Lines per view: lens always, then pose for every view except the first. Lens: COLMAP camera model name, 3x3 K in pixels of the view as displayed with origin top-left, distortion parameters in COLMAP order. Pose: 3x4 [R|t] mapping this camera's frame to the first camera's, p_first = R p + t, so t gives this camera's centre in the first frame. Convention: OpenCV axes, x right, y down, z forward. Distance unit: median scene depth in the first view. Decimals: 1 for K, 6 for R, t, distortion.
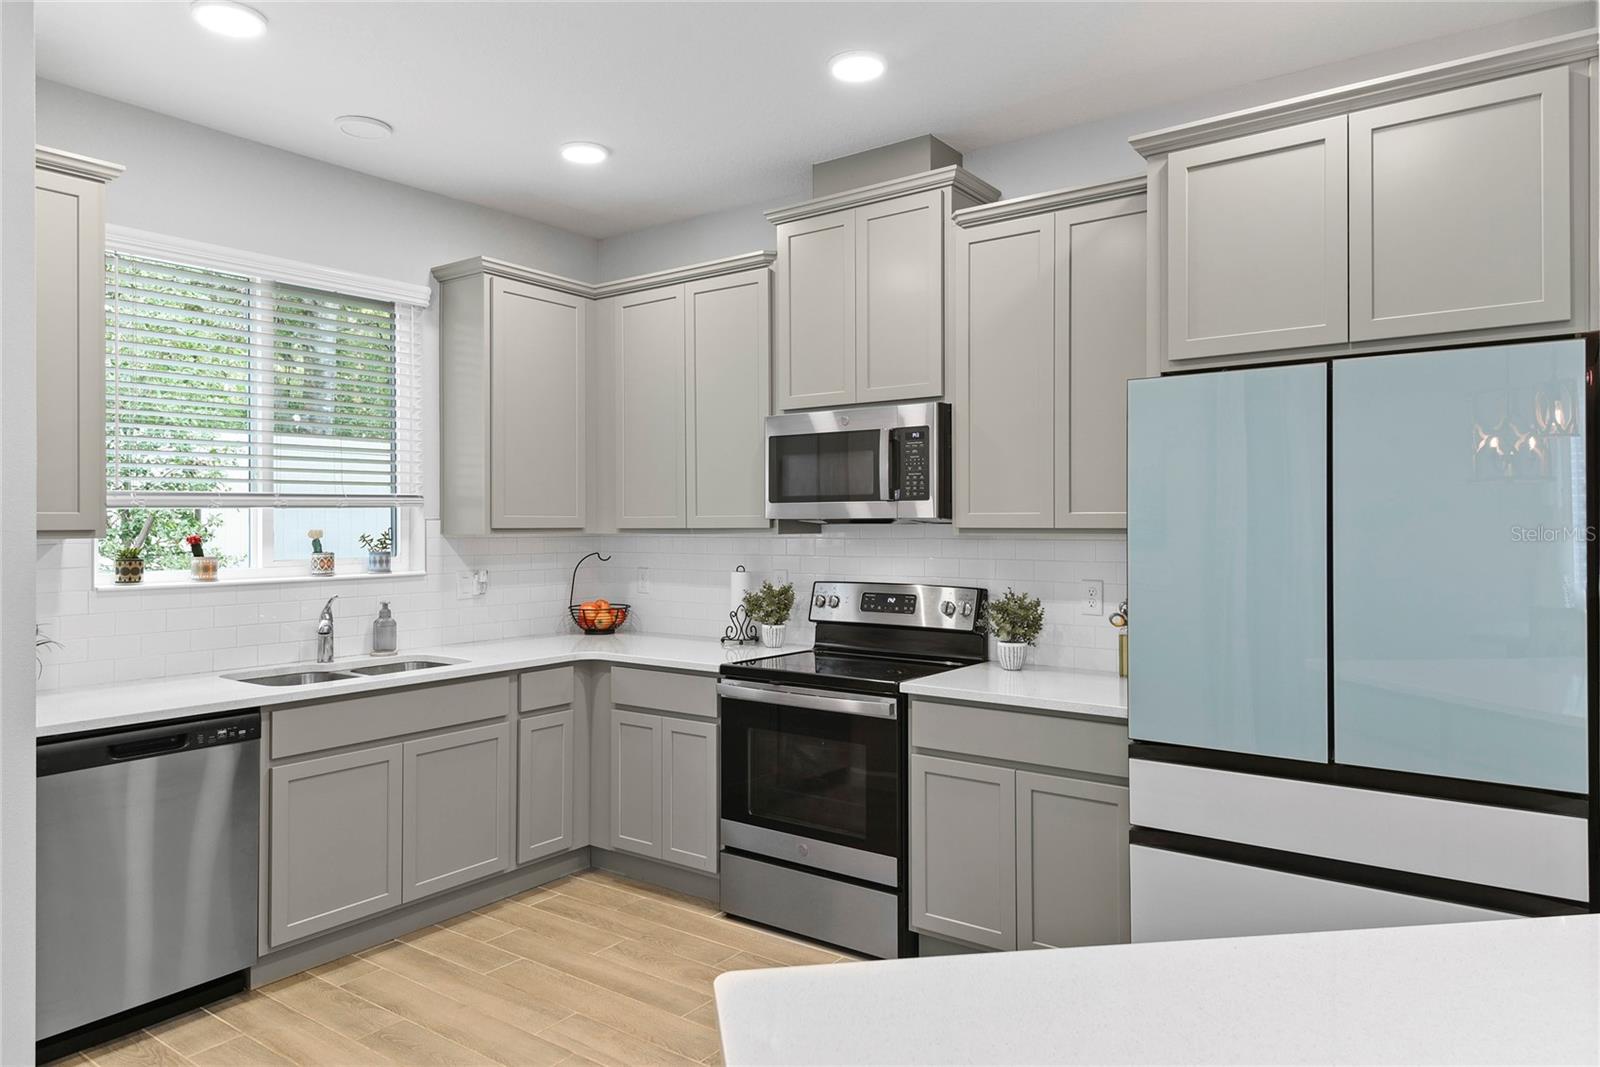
lens RADIAL K [[1032.2, 0, 804.8], [0, 1032.2, 510.2], [0, 0, 1]] dist [0.037479, 0.000865]
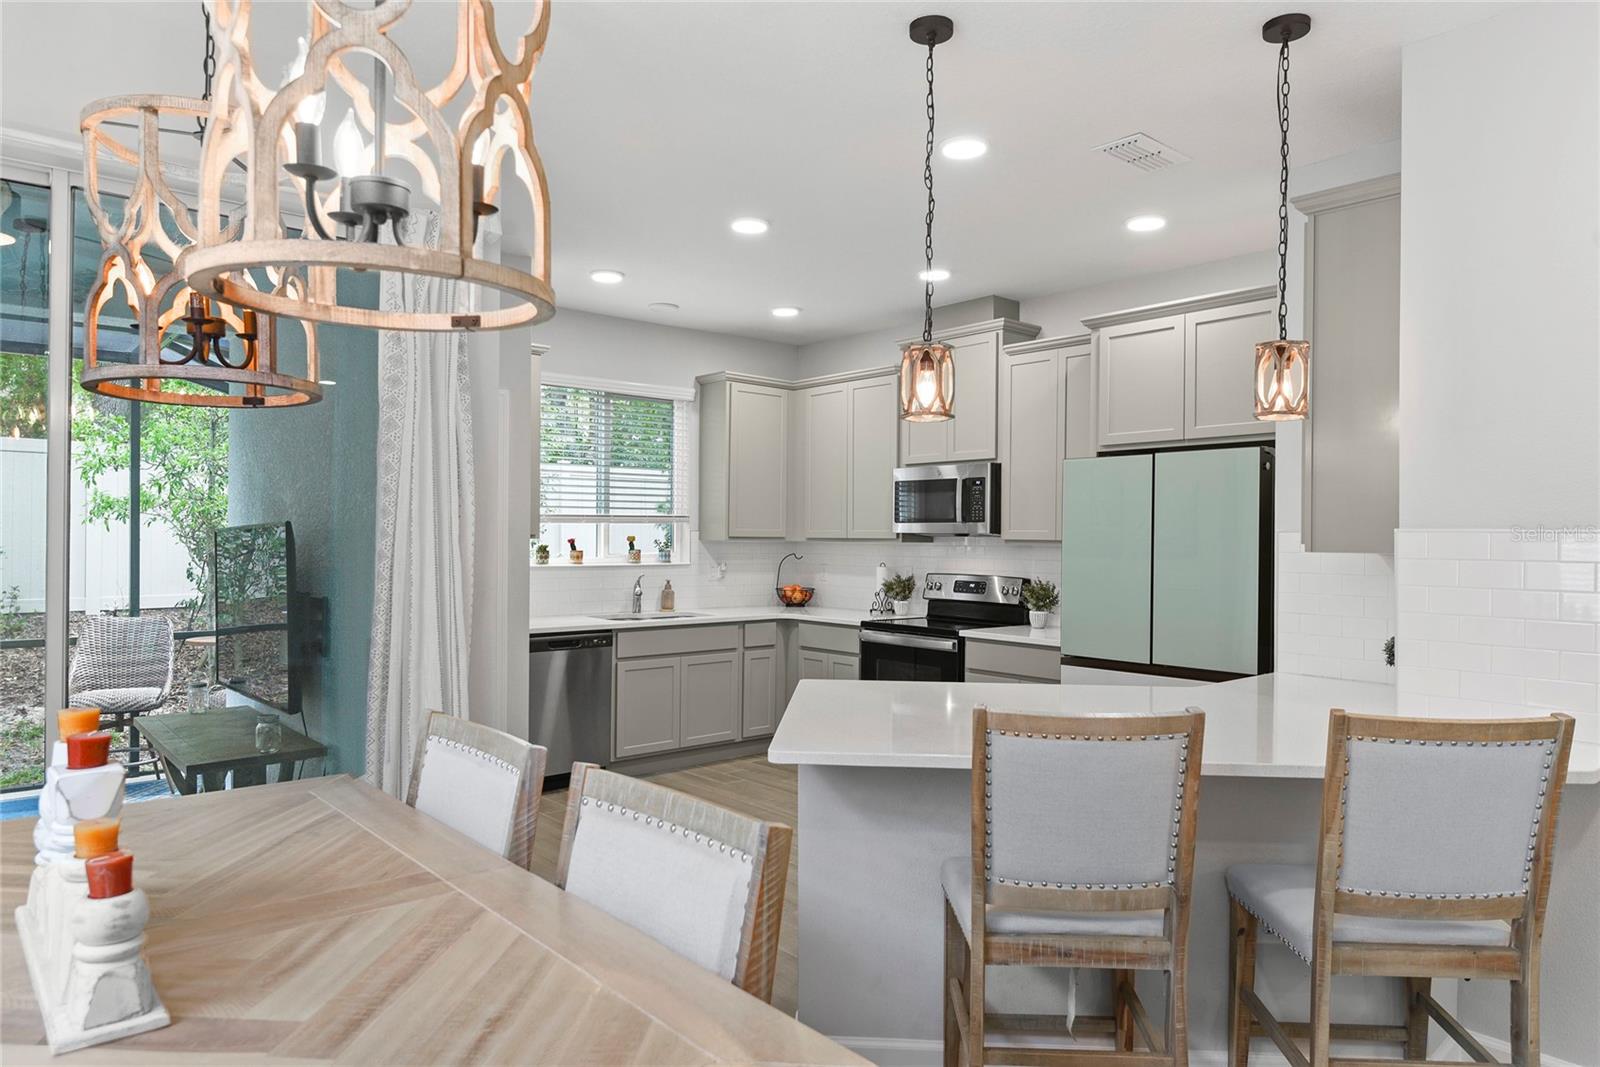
lens RADIAL K [[1032.2, 0, 804.8], [0, 1032.2, 510.2], [0, 0, 1]] dist [0.037479, 0.000865]
pose [[0.976518, 0.006448, -0.215340, 0.175204], [-0.009317, 0.999881, -0.012310, -0.005698], [0.215235, 0.014027, 0.976462, -0.599963]]
